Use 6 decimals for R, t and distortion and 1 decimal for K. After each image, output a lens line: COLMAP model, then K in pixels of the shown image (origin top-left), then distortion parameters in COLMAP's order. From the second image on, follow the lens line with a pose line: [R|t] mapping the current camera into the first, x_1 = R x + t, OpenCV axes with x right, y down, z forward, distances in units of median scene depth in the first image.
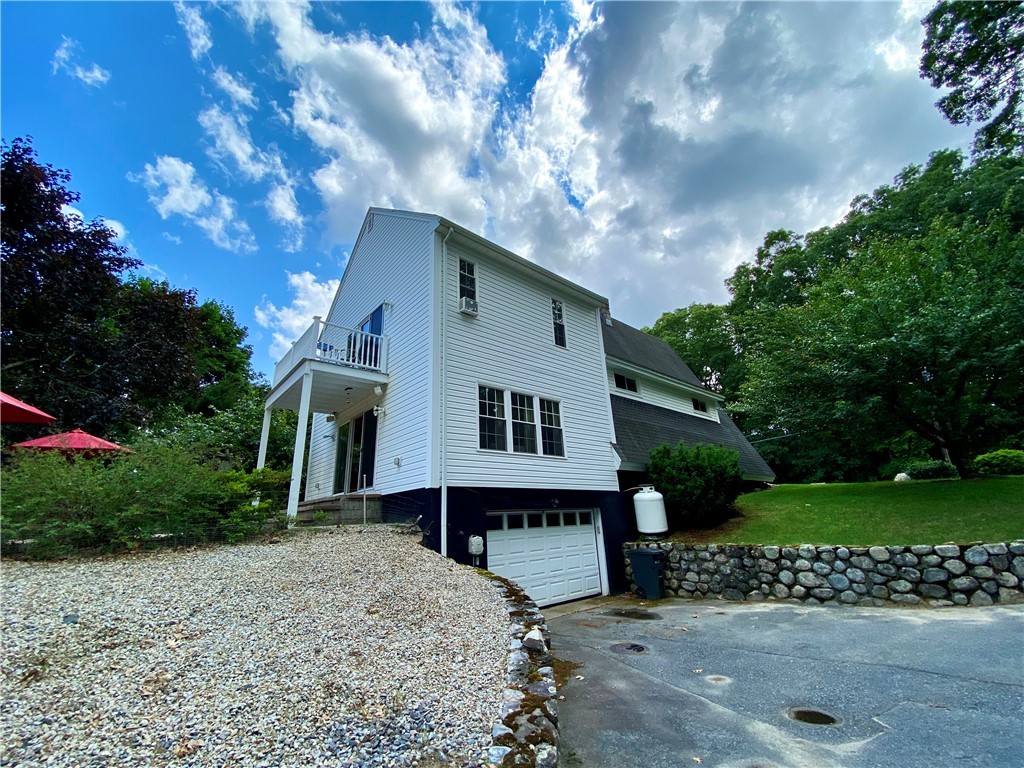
lens RADIAL K [[422.2, 0, 509.1], [0, 422.2, 373.9], [0, 0, 1]] dist [0.019960, -0.019876]
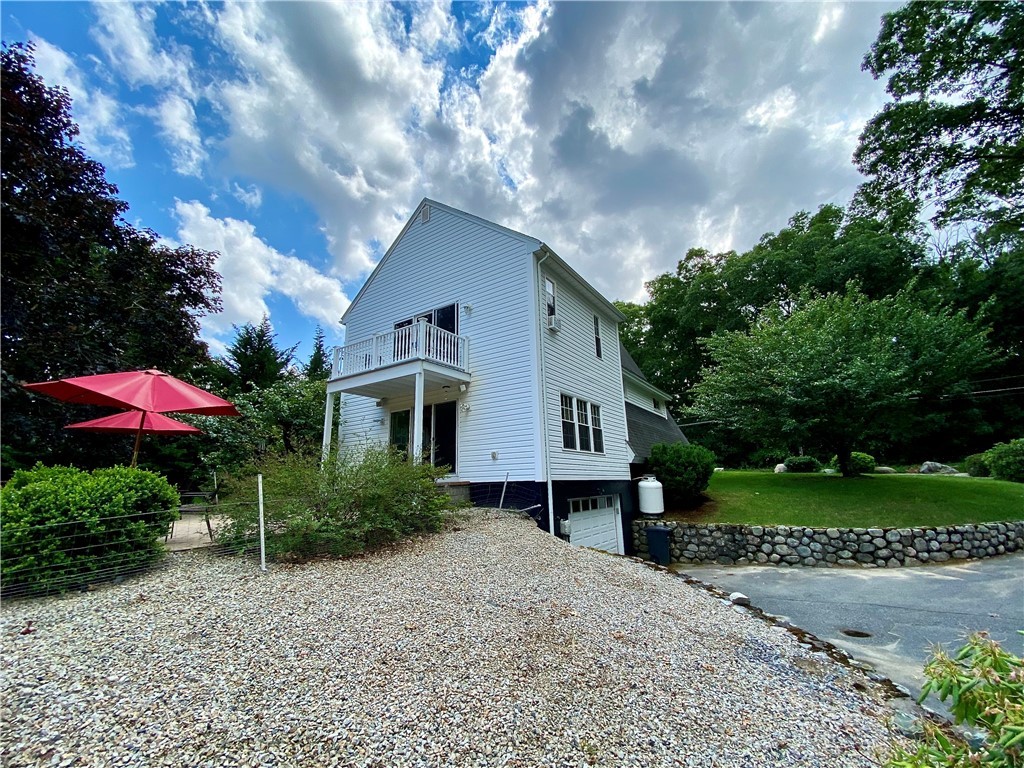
lens RADIAL K [[422.2, 0, 509.1], [0, 422.2, 373.9], [0, 0, 1]] dist [0.019960, -0.019876]
pose [[0.966983, 0.082943, 0.240964, -0.505650], [-0.100405, 0.993069, 0.061098, -0.085573], [-0.234226, -0.083275, 0.968609, -0.103699]]
